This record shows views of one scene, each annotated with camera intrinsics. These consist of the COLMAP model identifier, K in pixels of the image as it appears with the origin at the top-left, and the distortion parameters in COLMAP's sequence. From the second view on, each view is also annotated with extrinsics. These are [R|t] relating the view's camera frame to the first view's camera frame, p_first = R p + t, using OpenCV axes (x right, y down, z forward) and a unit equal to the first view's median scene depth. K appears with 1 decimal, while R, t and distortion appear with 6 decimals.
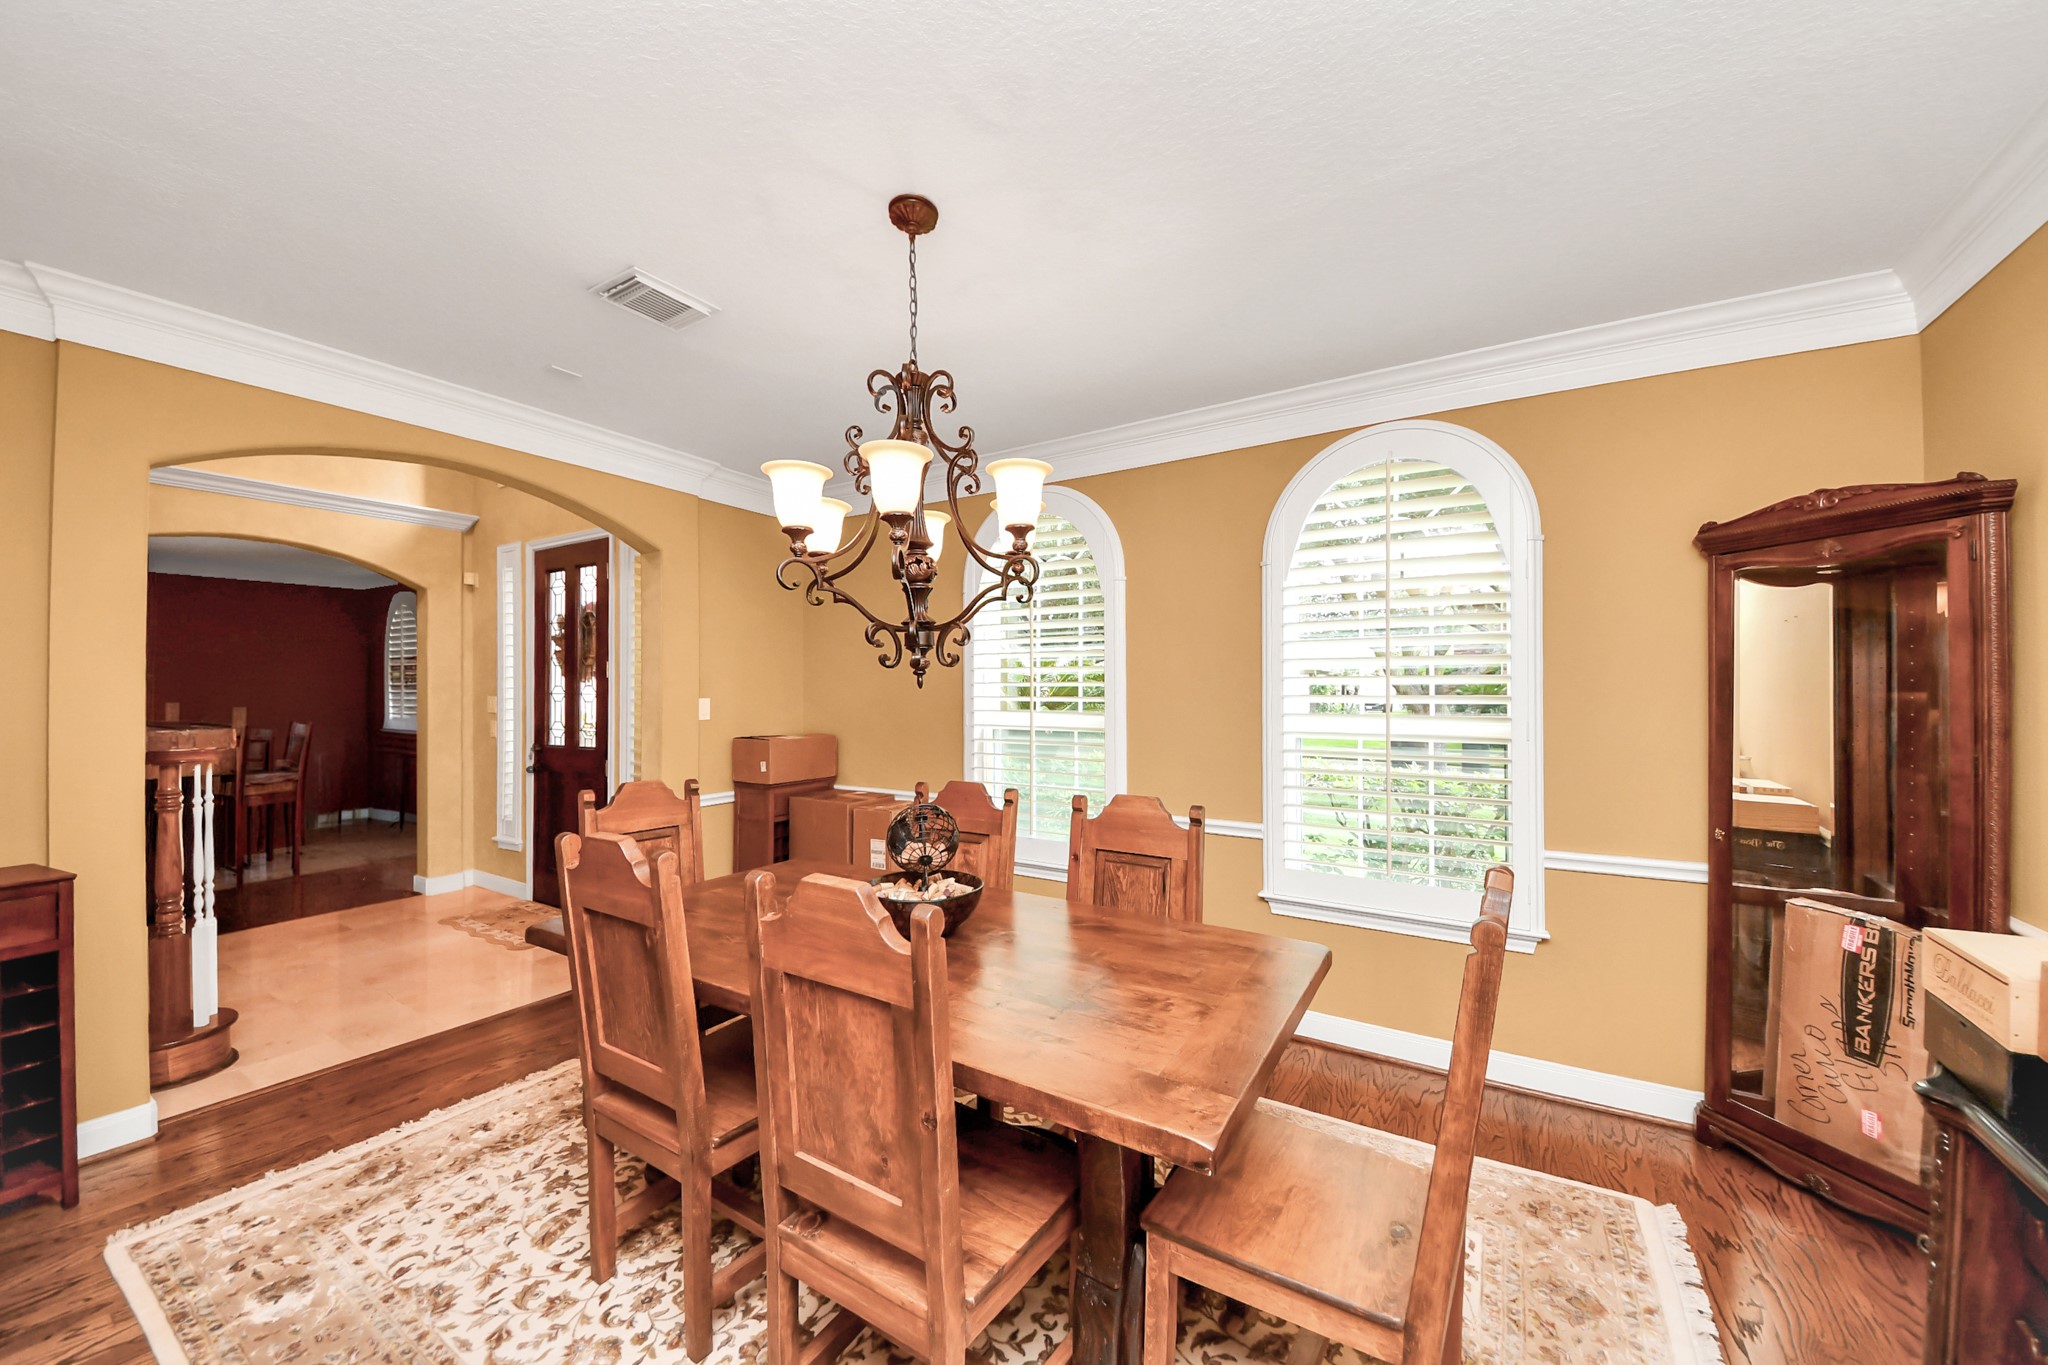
lens RADIAL K [[752.8, 0, 1008.7], [0, 752.8, 687.3], [0, 0, 1]] dist [0.000000, -0.000218]
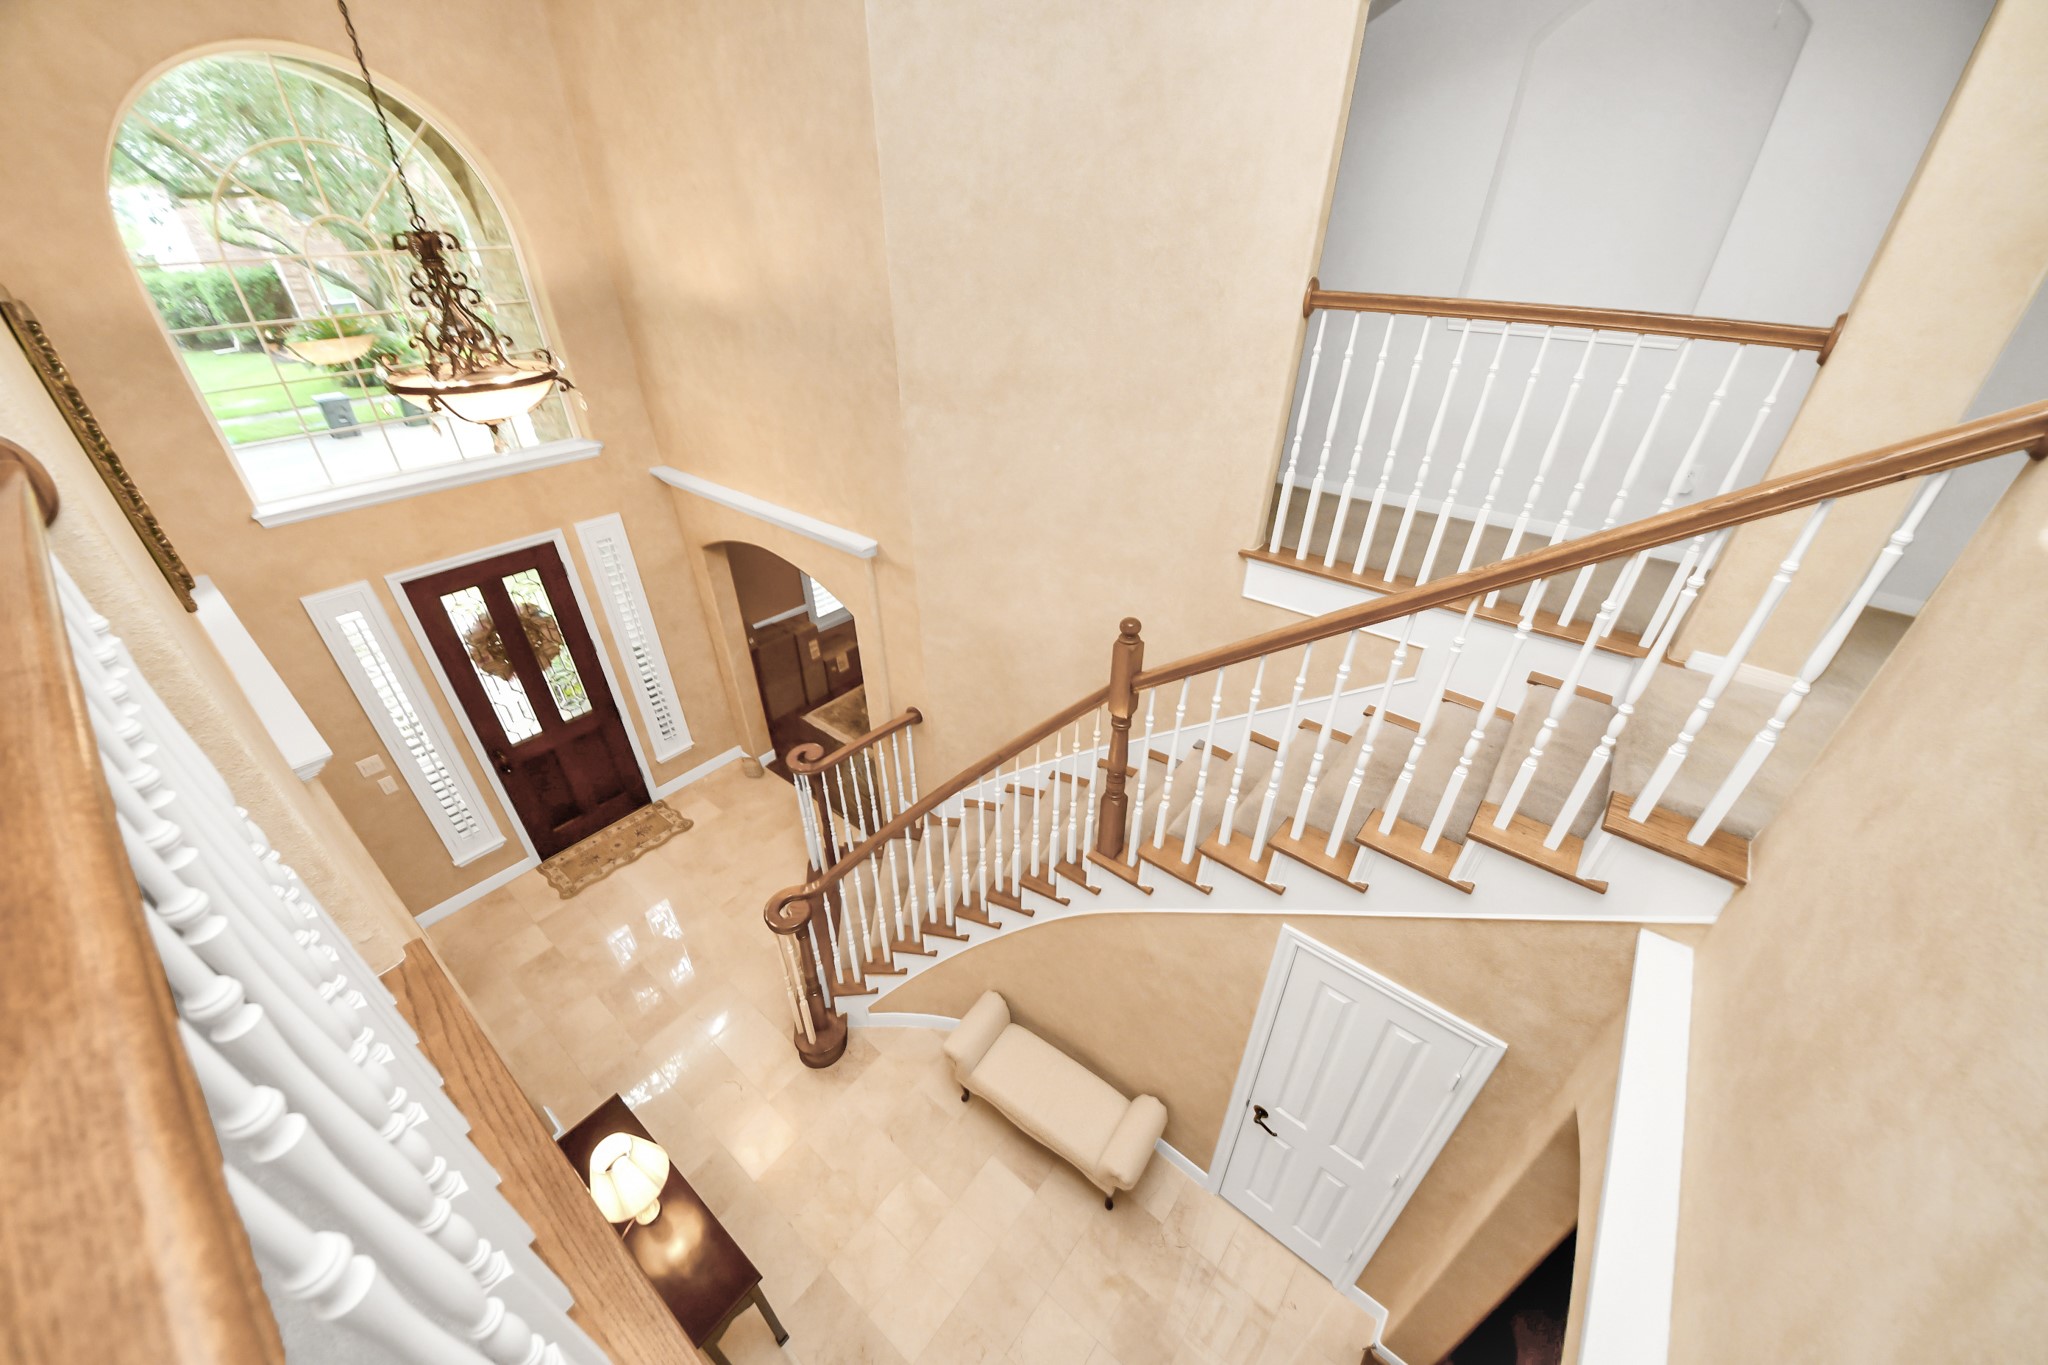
lens RADIAL K [[717.6, 0, 1032.3], [0, 717.6, 697.9], [0, 0, 1]] dist [0.025135, -0.021286]
pose [[0.105650, -0.555147, 0.825015, -1.413013], [-0.020635, 0.828256, 0.559970, -0.598088], [-0.994189, -0.076185, 0.076050, 0.196942]]
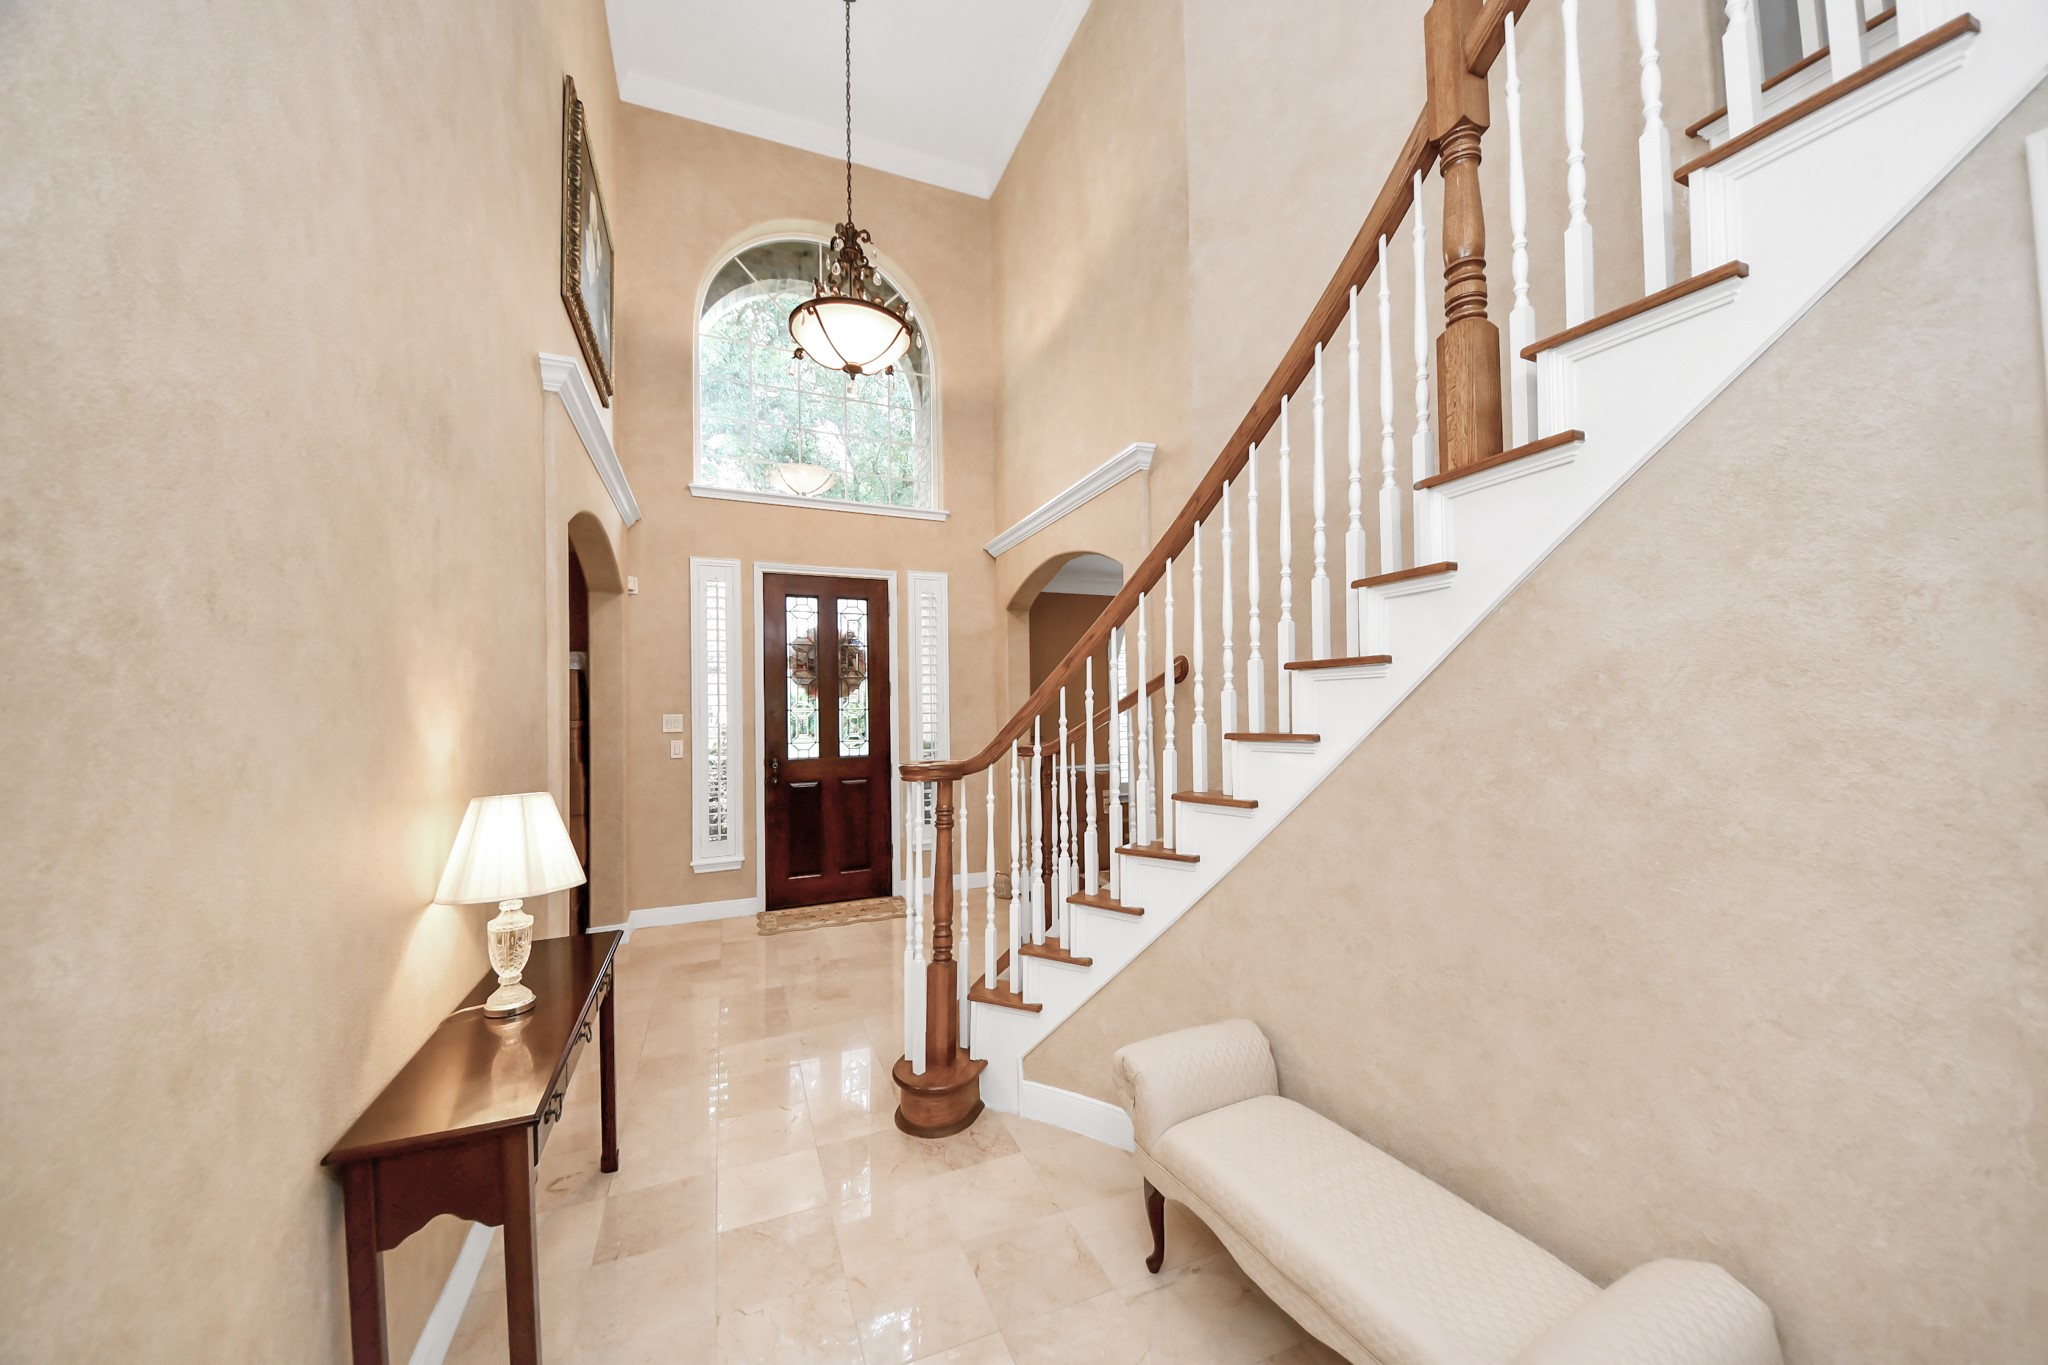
lens RADIAL K [[717.6, 0, 1032.3], [0, 717.6, 697.9], [0, 0, 1]] dist [0.025135, -0.021286]
pose [[0.563254, -0.005047, 0.826268, -1.320271], [0.009976, 0.999950, -0.000692, -0.005221], [-0.826223, 0.008633, 0.563276, 0.145427]]
